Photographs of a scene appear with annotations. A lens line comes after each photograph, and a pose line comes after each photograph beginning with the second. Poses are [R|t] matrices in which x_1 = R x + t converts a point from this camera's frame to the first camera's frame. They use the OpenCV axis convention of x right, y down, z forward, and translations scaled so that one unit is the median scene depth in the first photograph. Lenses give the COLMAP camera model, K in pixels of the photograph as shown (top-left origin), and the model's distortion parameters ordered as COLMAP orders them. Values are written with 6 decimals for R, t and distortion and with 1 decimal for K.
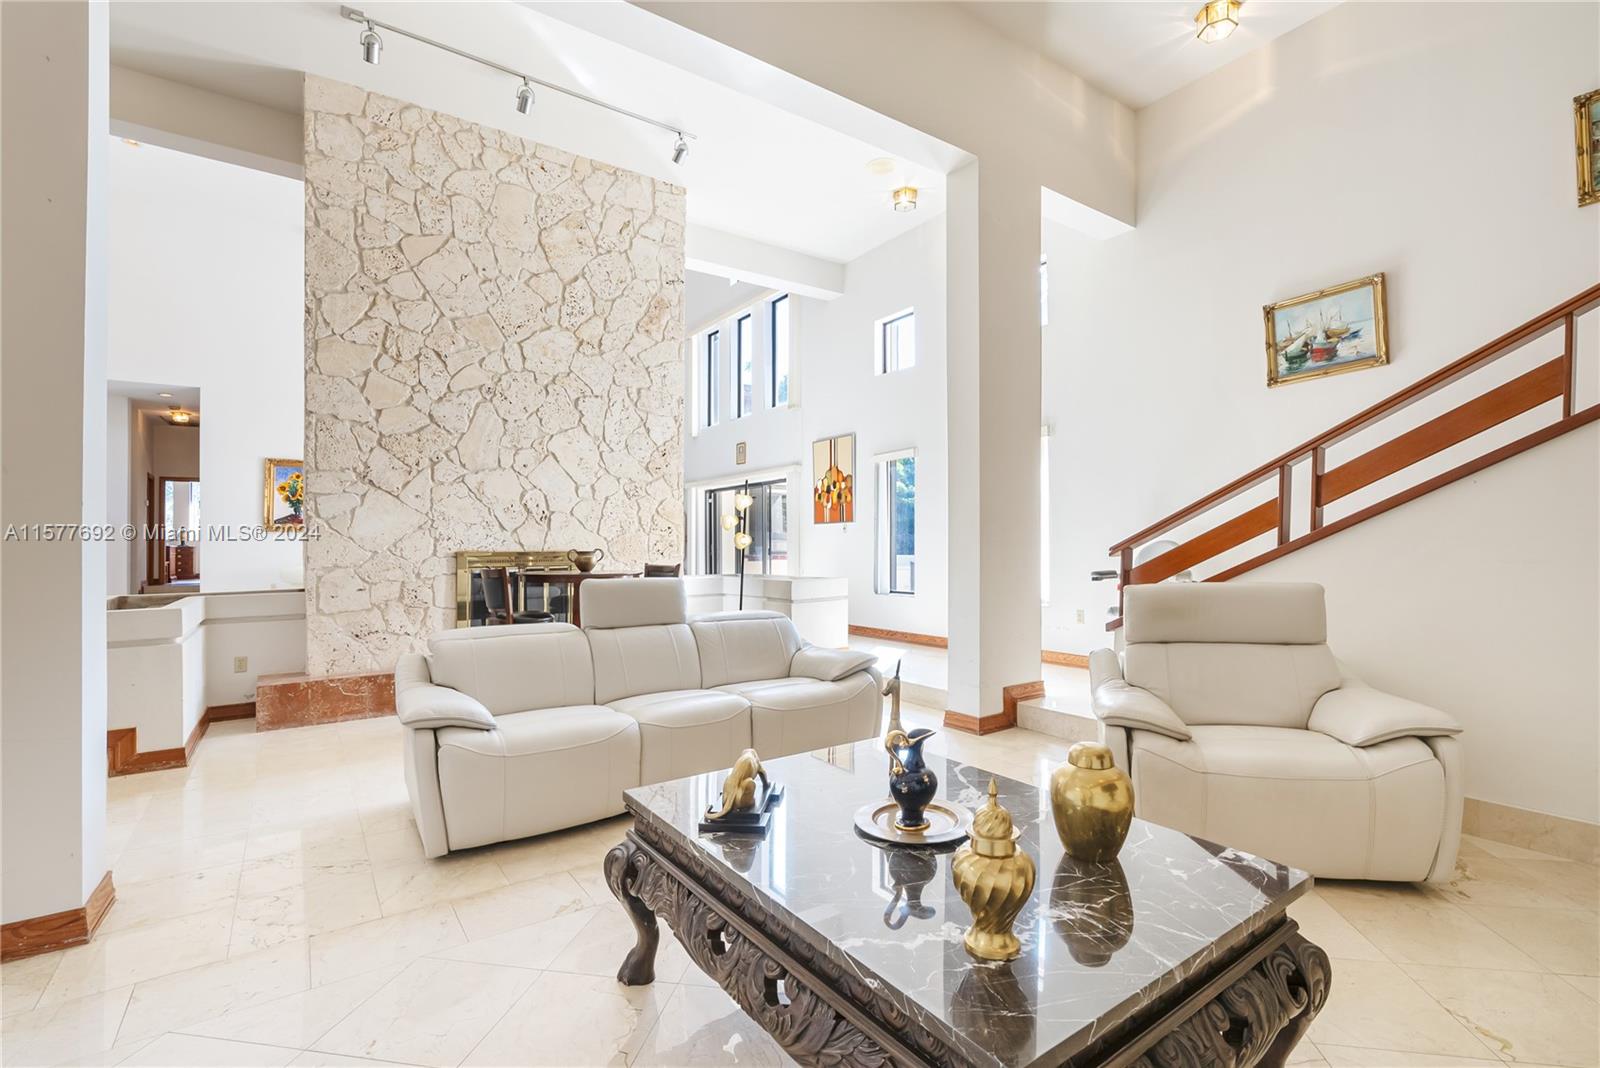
lens RADIAL K [[722.6, 0, 800.0], [0, 722.6, 534.0], [0, 0, 1]] dist [-0.002069, 0.000611]
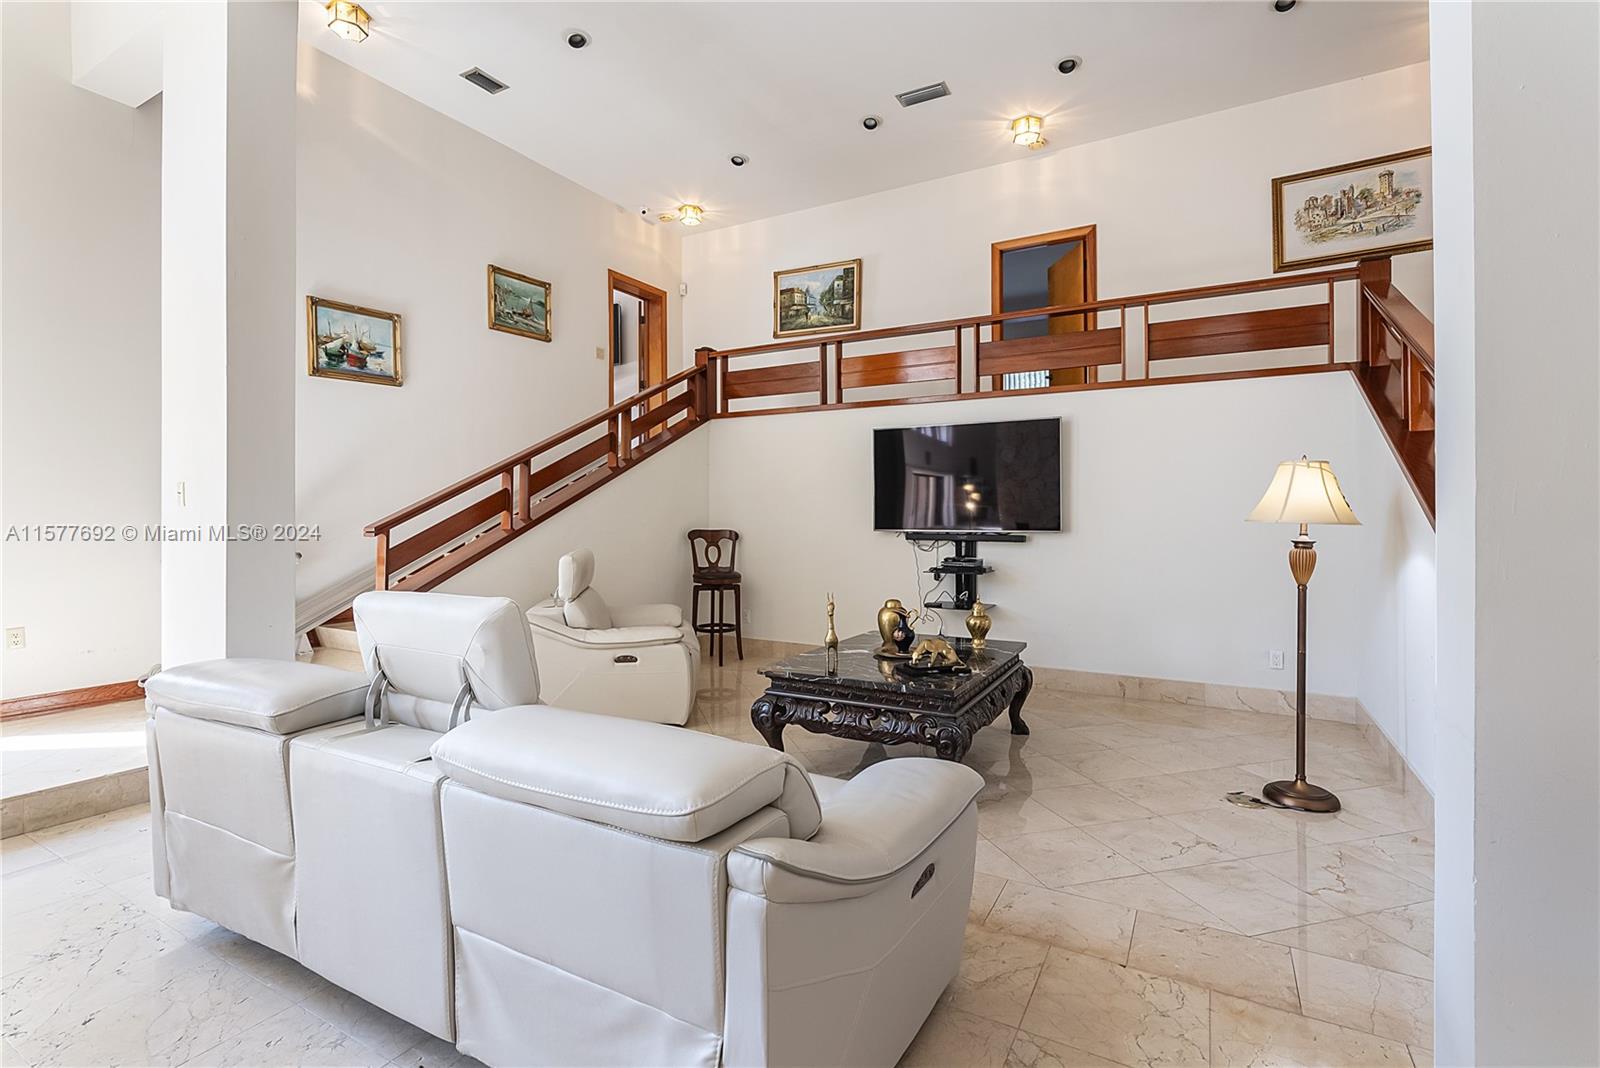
lens RADIAL K [[733.6, 0, 800.5], [0, 733.6, 517.3], [0, 0, 1]] dist [0.002705, 0.000572]
pose [[-0.427009, 0.007609, 0.904215, -0.655183], [-0.008611, 0.999885, -0.012480, 0.010839], [-0.904206, -0.013115, -0.426895, 0.863799]]
